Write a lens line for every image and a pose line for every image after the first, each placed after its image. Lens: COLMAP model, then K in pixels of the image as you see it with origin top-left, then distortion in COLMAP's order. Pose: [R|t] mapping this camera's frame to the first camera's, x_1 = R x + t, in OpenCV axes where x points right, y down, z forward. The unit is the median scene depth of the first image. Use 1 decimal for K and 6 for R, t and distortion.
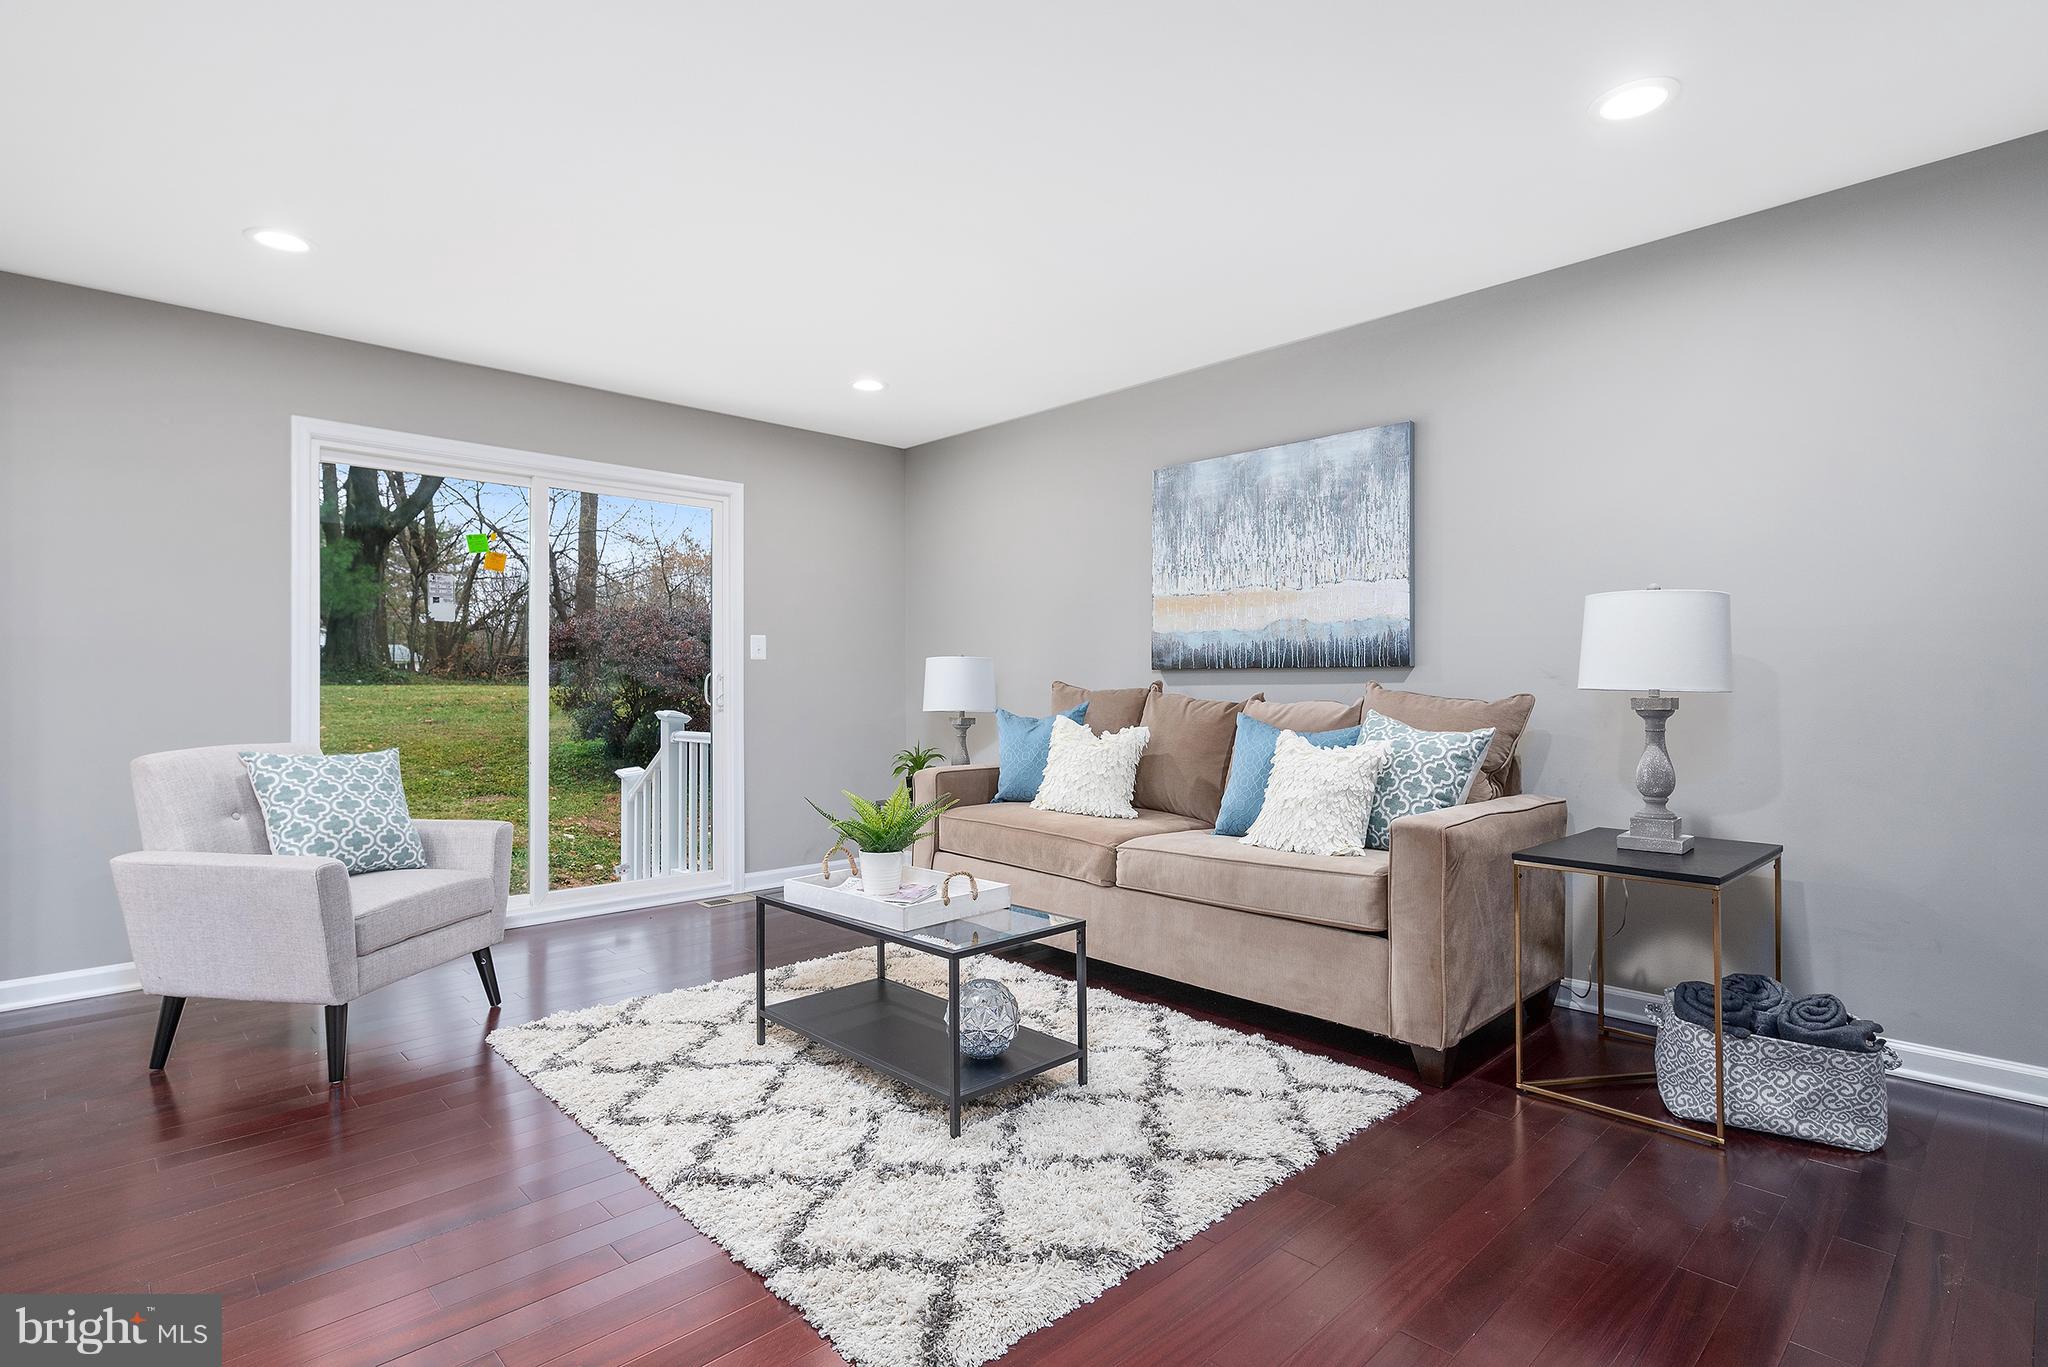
lens RADIAL K [[995.4, 0, 1022.7], [0, 995.4, 682.8], [0, 0, 1]] dist [-0.002606, 0.000019]
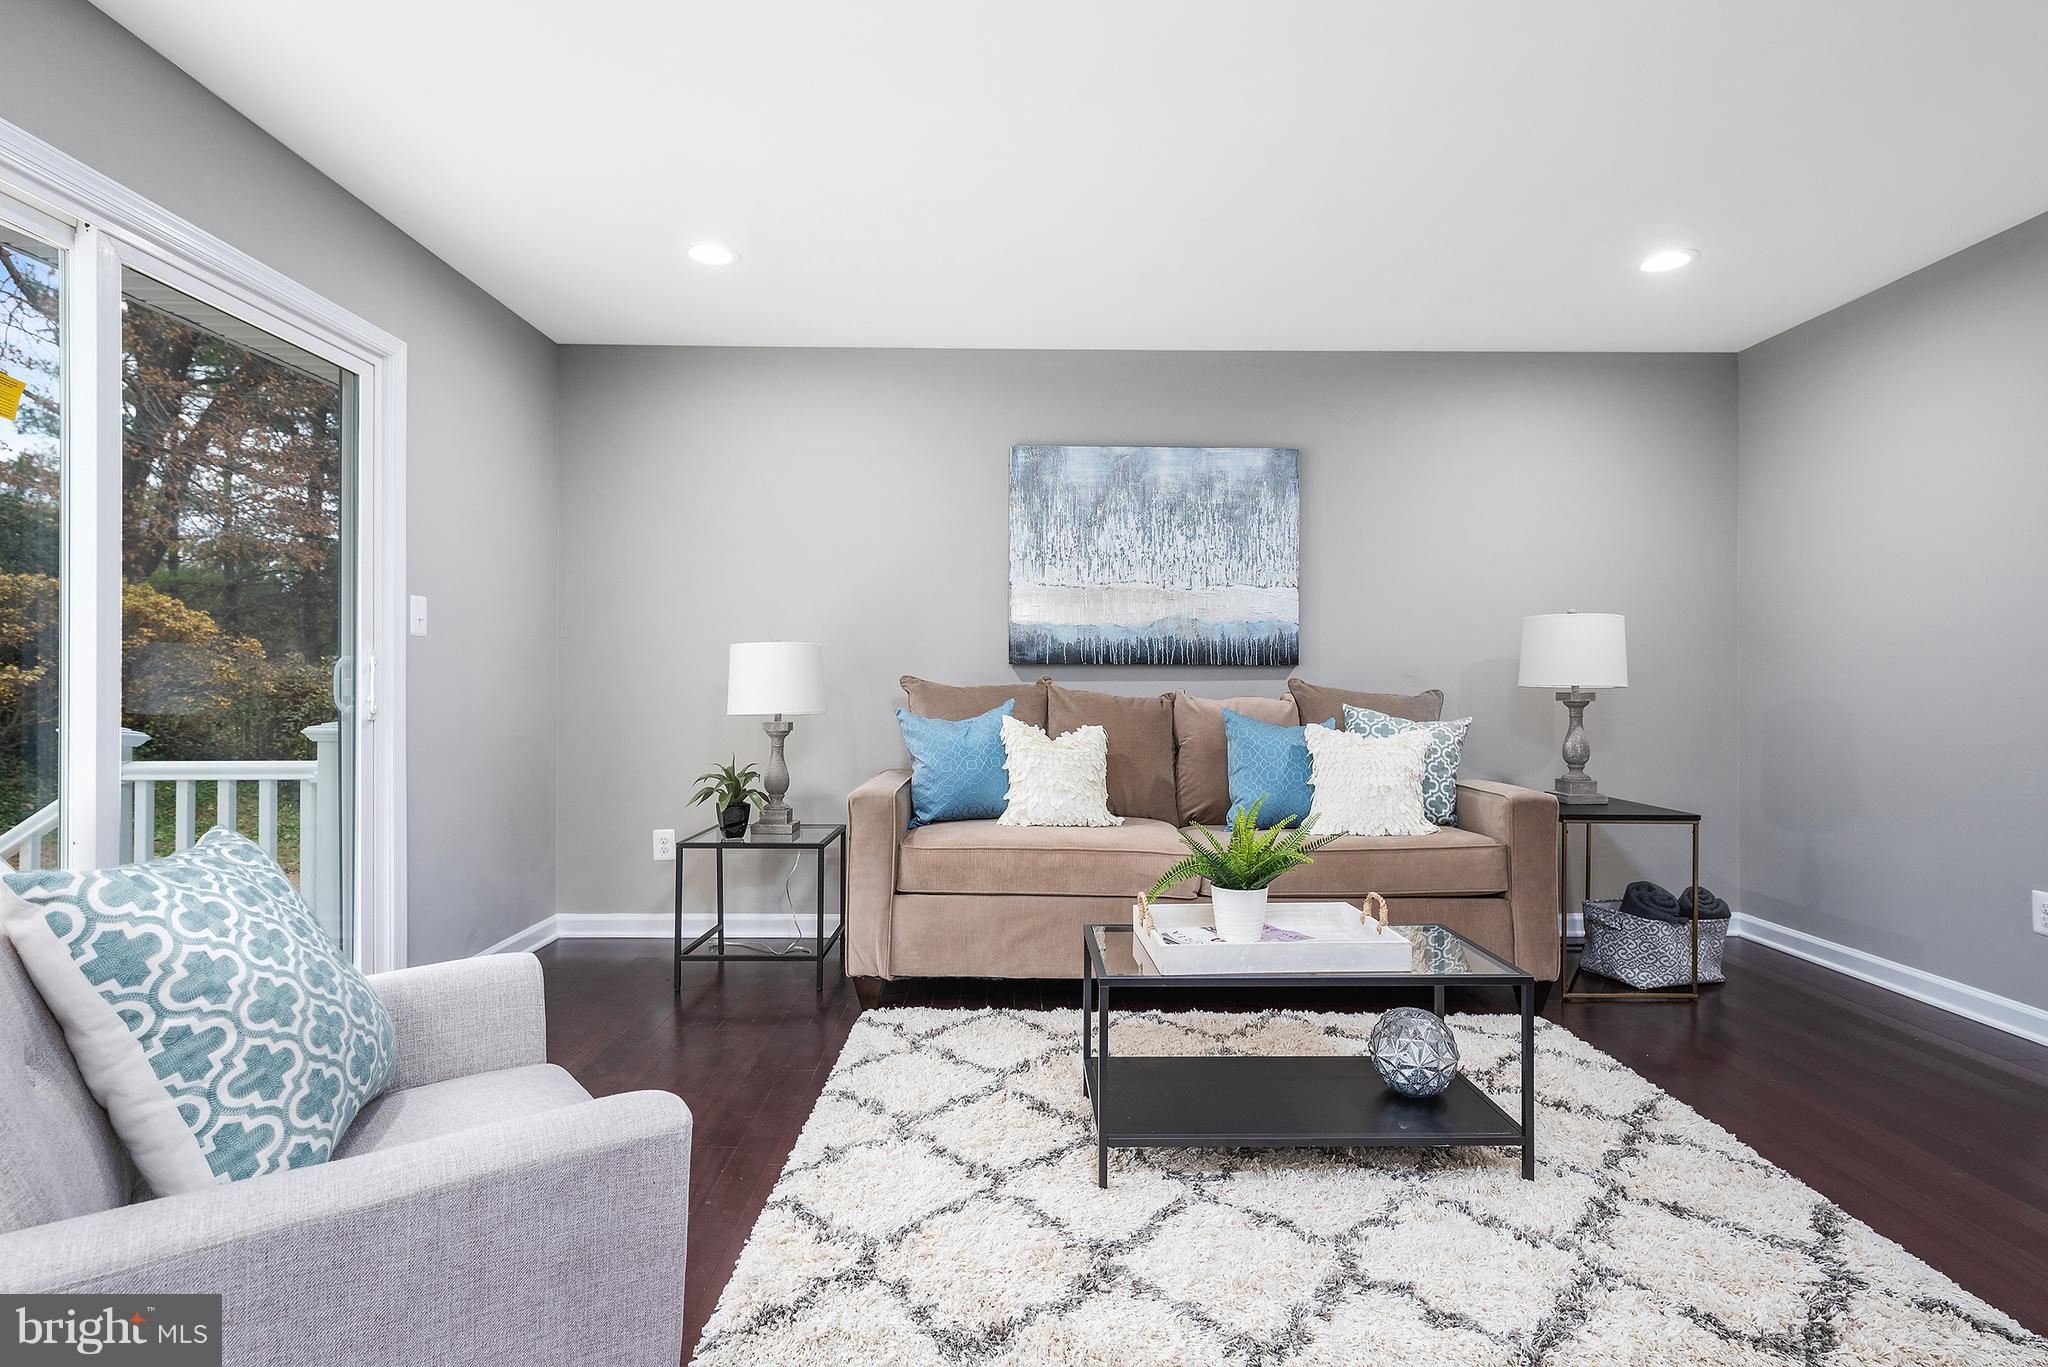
lens RADIAL K [[995.4, 0, 1017.9], [0, 995.4, 684.3], [0, 0, 1]] dist [-0.002606, 0.000019]
pose [[0.692066, 0.002902, 0.721828, -0.596506], [-0.006059, 0.999980, 0.001790, 0.004657], [-0.721808, -0.005612, 0.692070, 0.409283]]
